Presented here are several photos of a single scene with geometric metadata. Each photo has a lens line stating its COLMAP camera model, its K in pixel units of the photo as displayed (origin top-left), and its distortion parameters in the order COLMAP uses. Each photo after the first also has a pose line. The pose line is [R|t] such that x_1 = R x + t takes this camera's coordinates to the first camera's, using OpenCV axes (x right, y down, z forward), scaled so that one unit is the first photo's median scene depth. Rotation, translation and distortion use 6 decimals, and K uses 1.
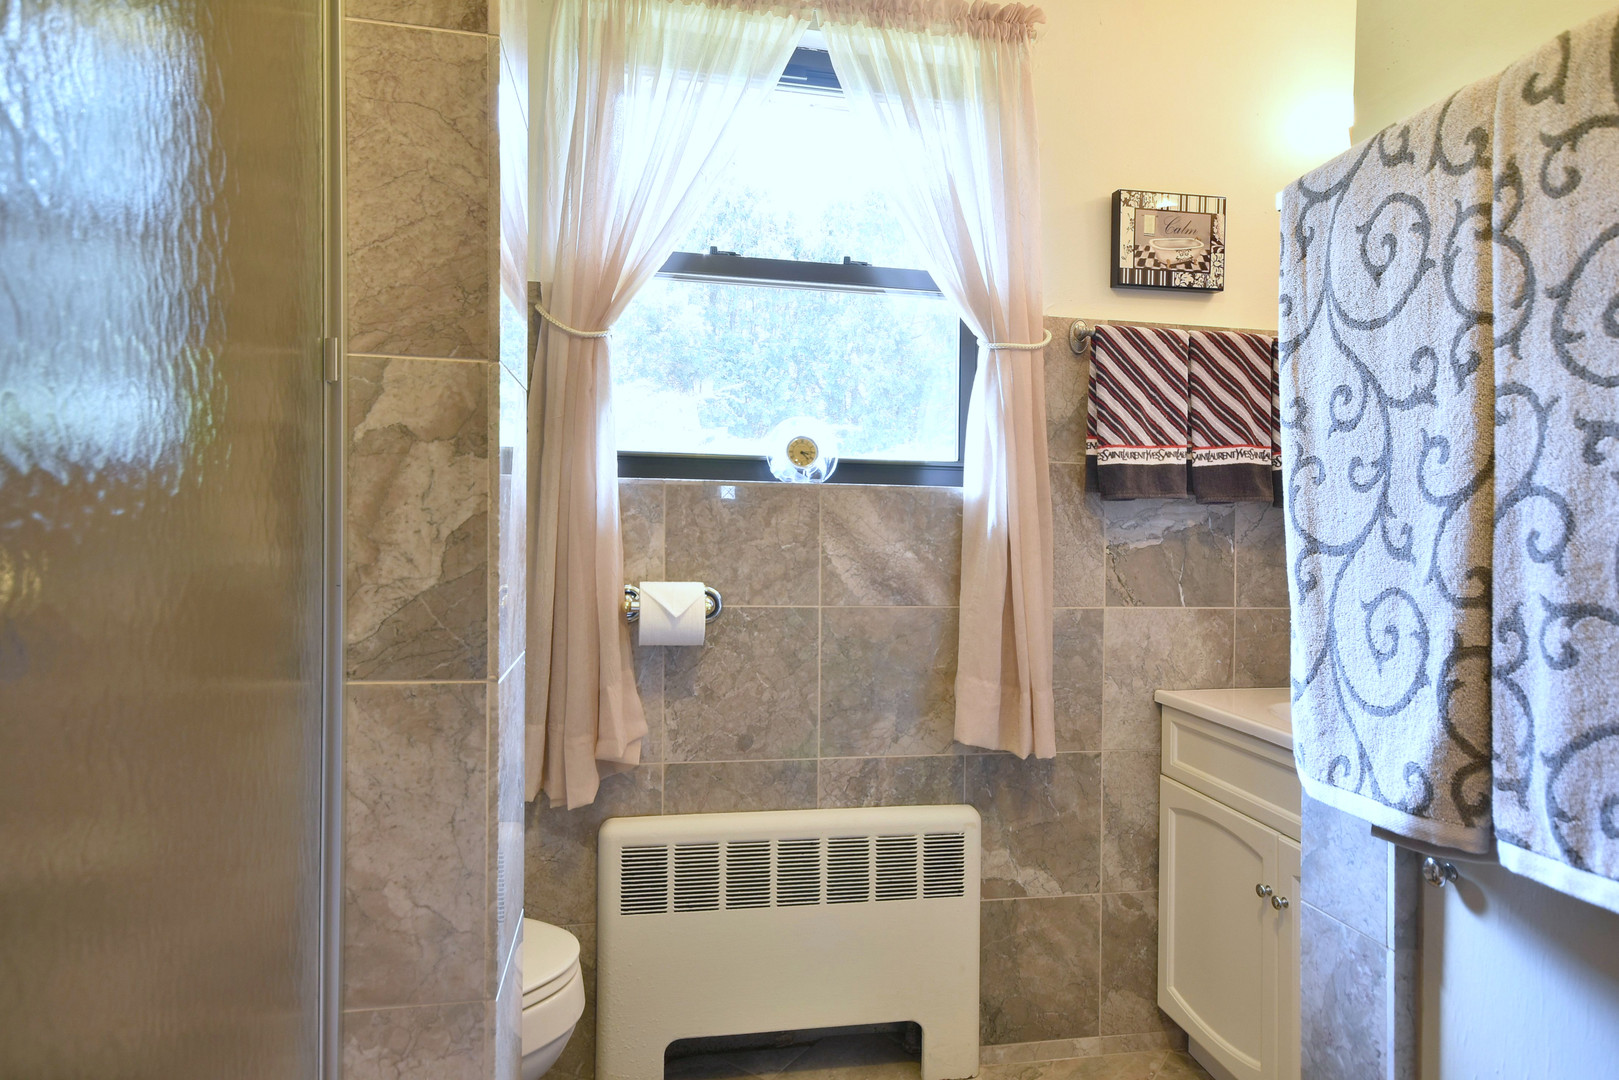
lens RADIAL K [[995.4, 0, 862.1], [0, 995.4, 544.1], [0, 0, 1]] dist [-0.001506, 0.040094]
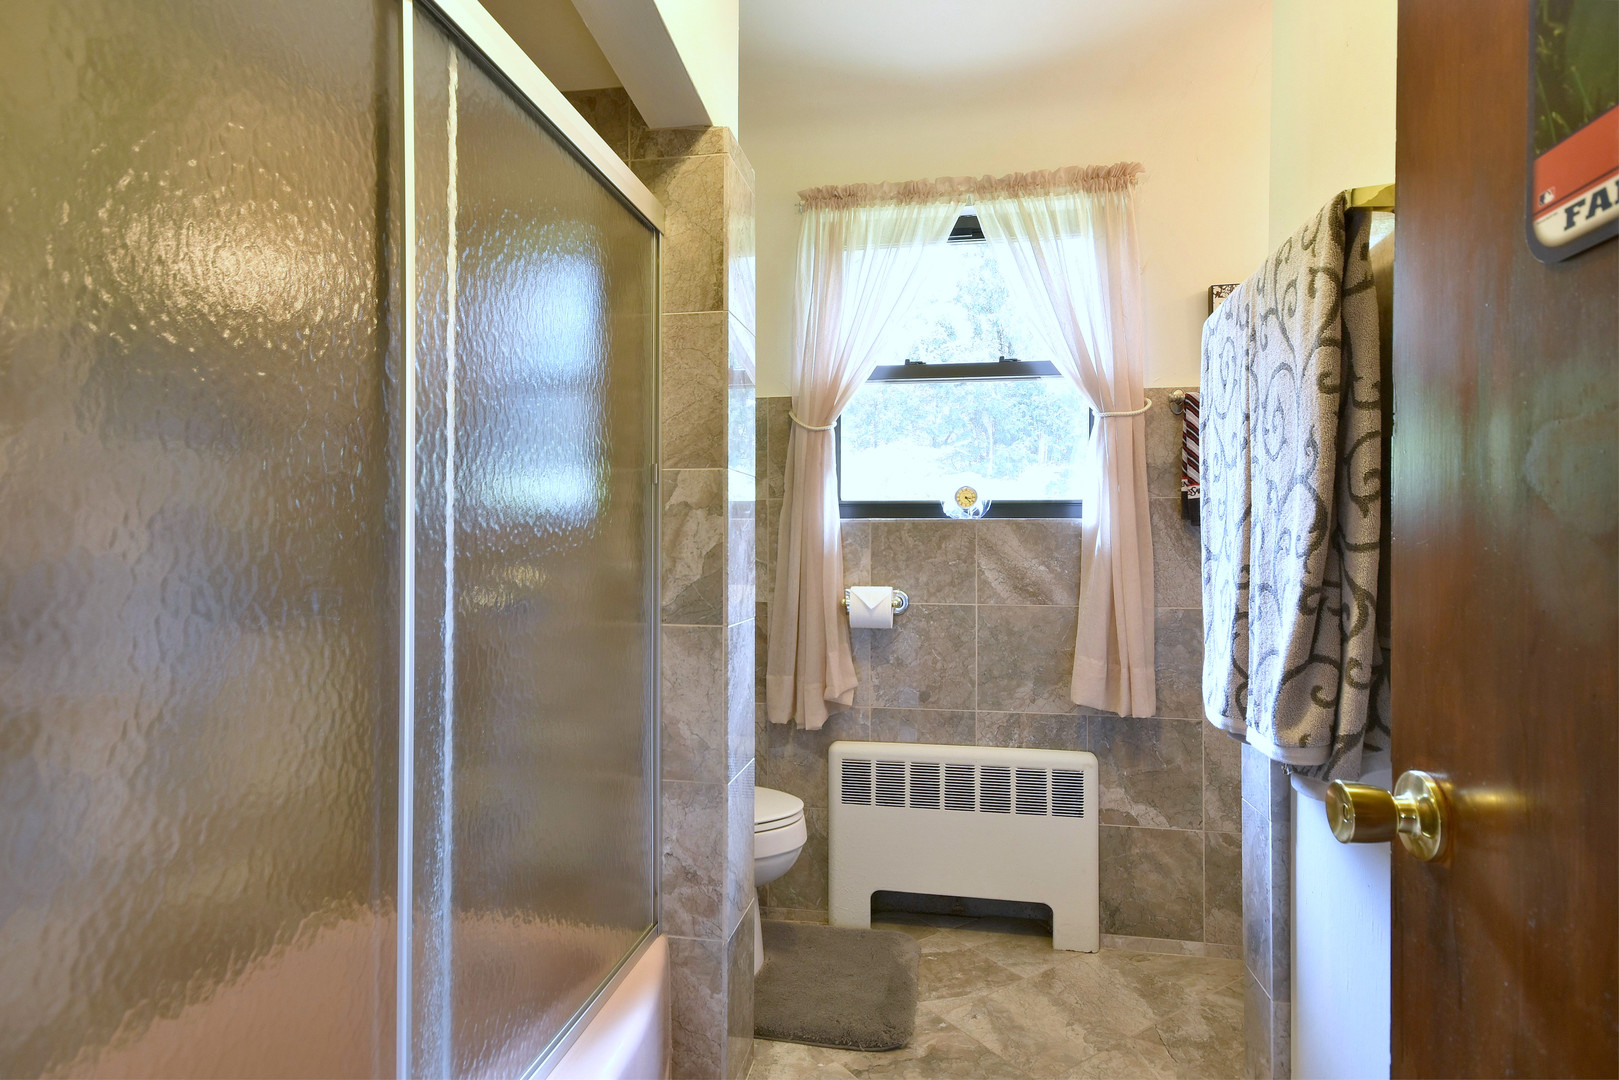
lens RADIAL K [[881.6, 0, 809.5], [0, 881.6, 540.0], [0, 0, 1]] dist [0.014636, 0.001103]
pose [[0.930757, -0.018426, -0.365174, 0.202167], [0.006715, 0.999422, -0.033316, 0.010636], [0.365577, 0.028557, 0.930343, -0.276706]]
